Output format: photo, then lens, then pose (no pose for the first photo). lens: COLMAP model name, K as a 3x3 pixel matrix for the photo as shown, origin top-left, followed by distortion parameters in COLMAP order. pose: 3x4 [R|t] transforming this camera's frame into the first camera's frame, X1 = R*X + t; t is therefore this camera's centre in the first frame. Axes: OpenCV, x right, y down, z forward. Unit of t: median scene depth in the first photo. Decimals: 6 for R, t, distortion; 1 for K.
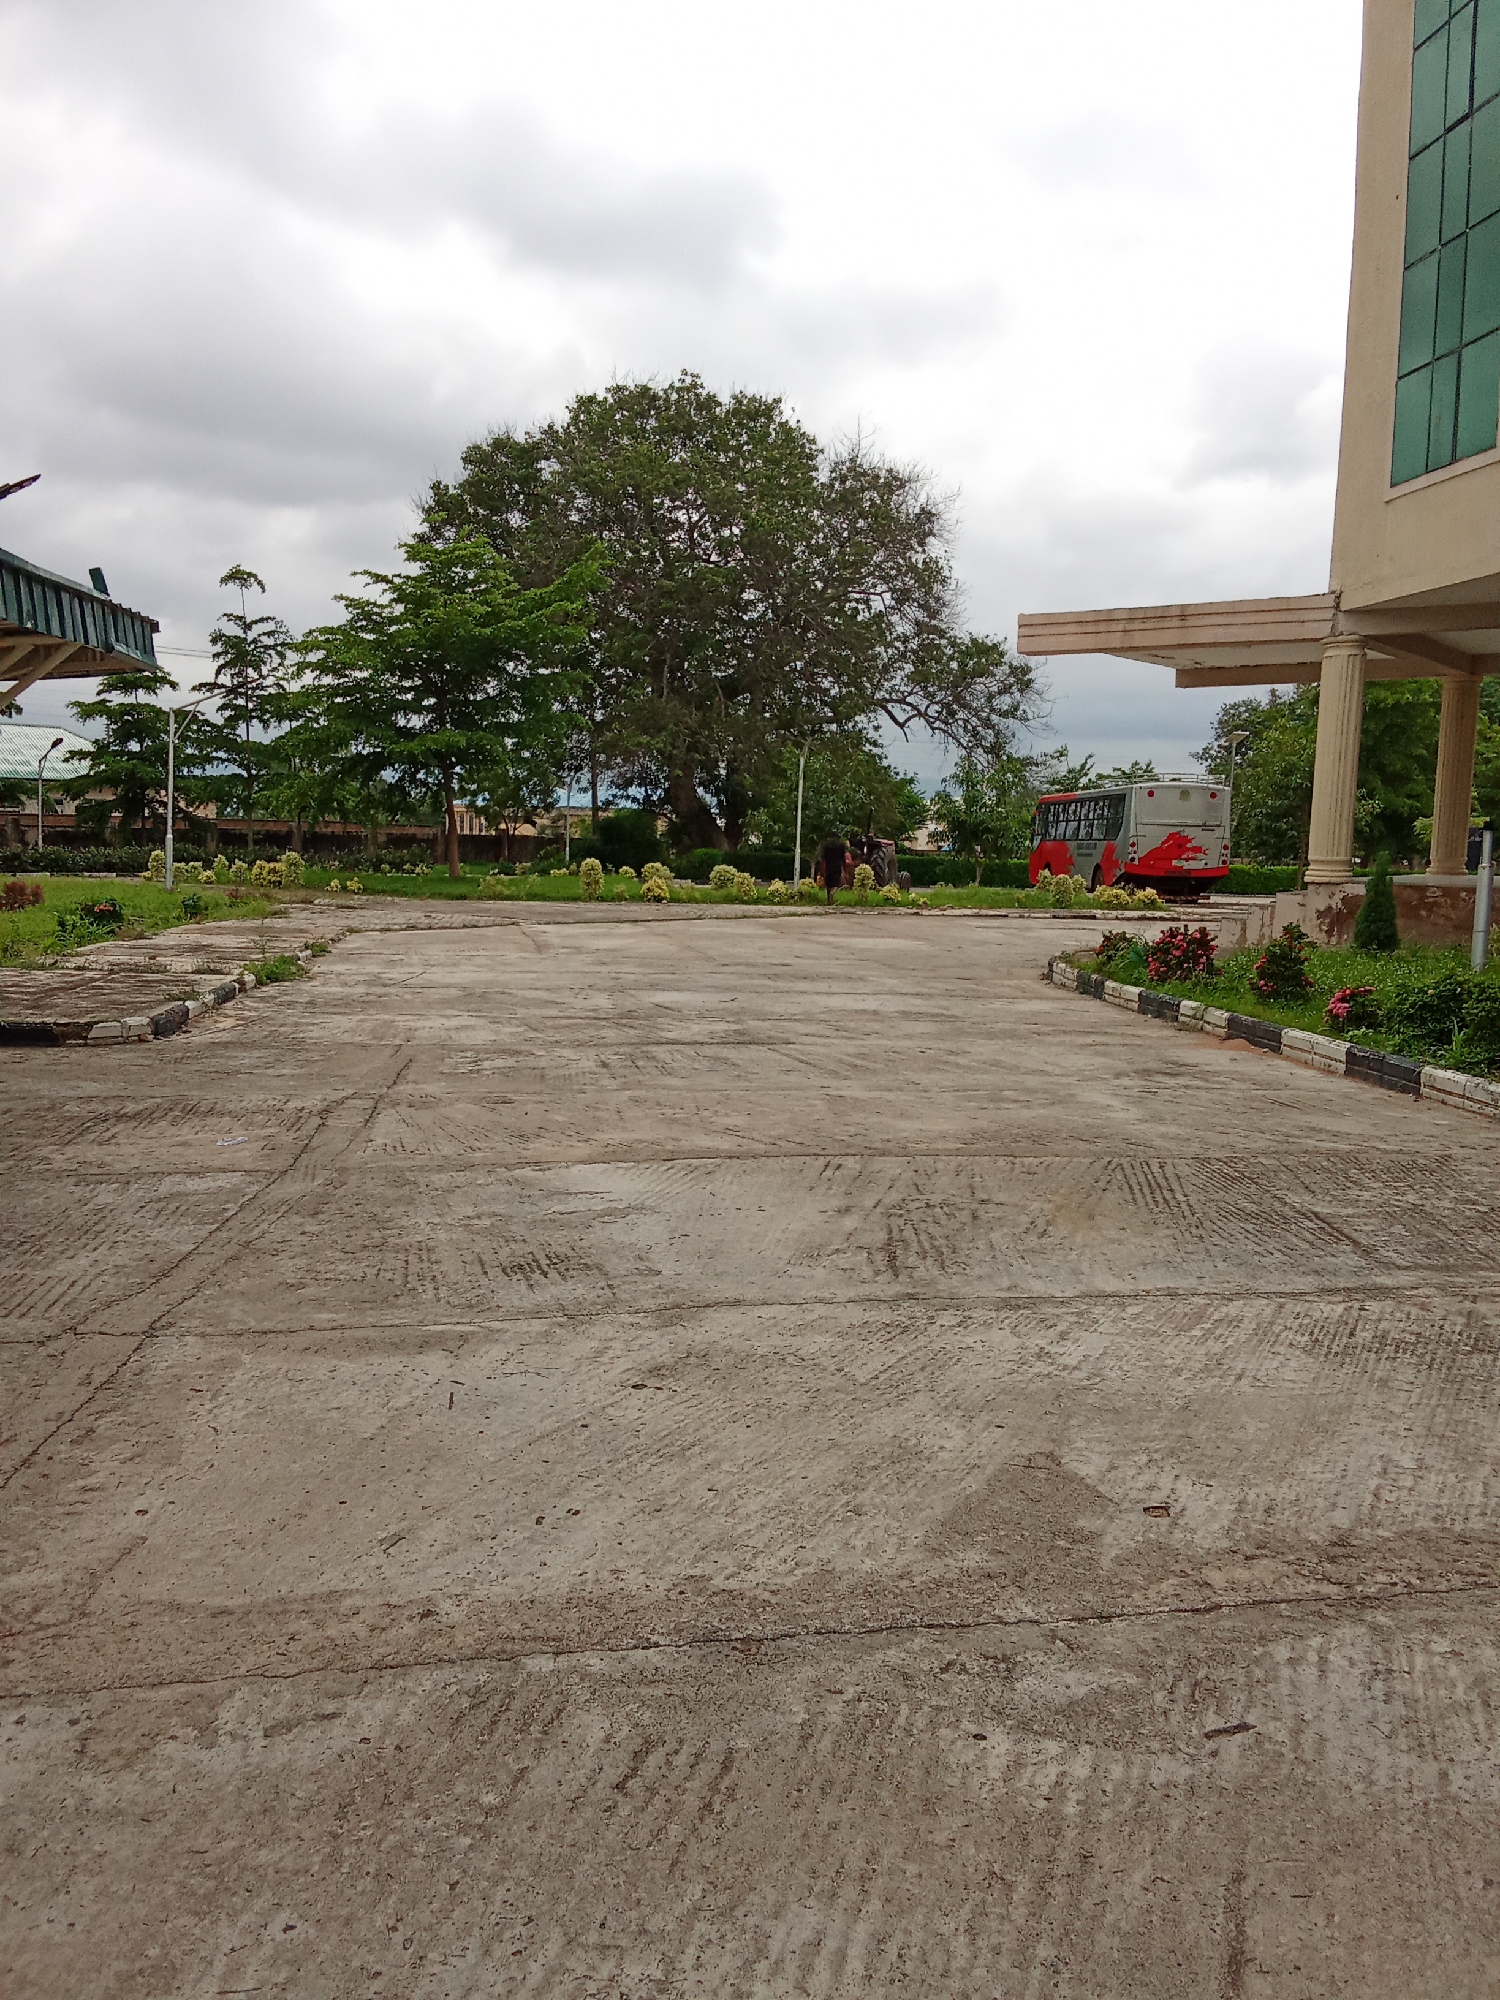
lens RADIAL K [[1561.8, 0, 739.5], [0, 1561.8, 995.5], [0, 0, 1]] dist [-0.002213, -0.004317]
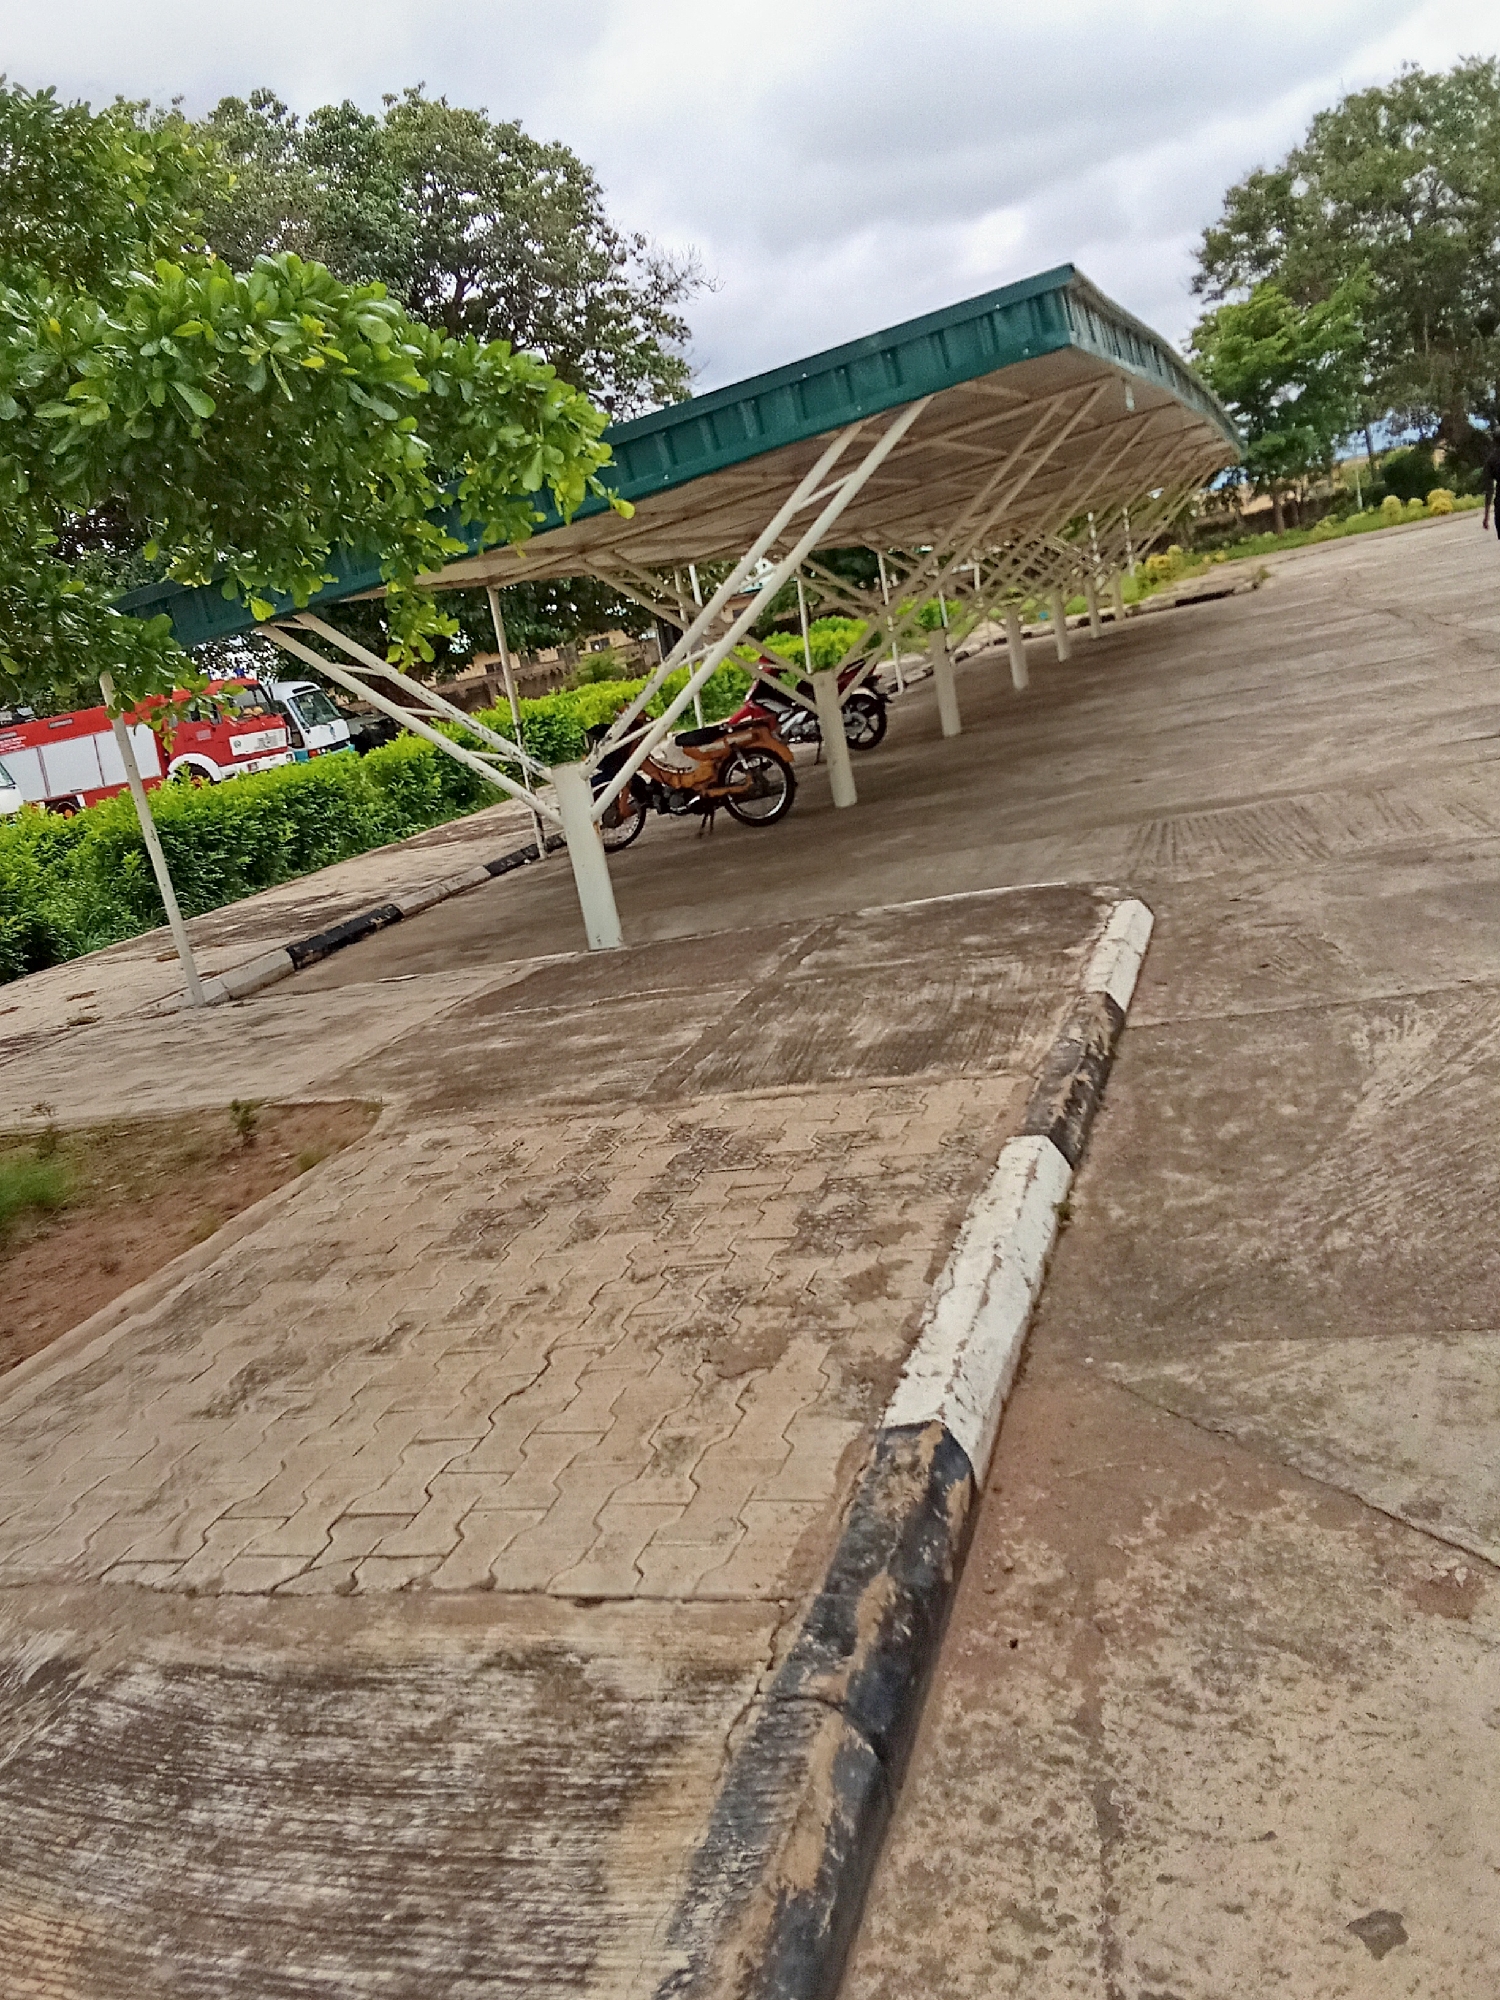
lens RADIAL K [[1561.8, 0, 739.5], [0, 1561.8, 995.5], [0, 0, 1]] dist [-0.002213, -0.004317]
pose [[0.868040, -0.110546, -0.484031, 0.027494], [0.194188, 0.972830, 0.126067, 0.056589], [0.456944, -0.203425, 0.865922, -0.556521]]
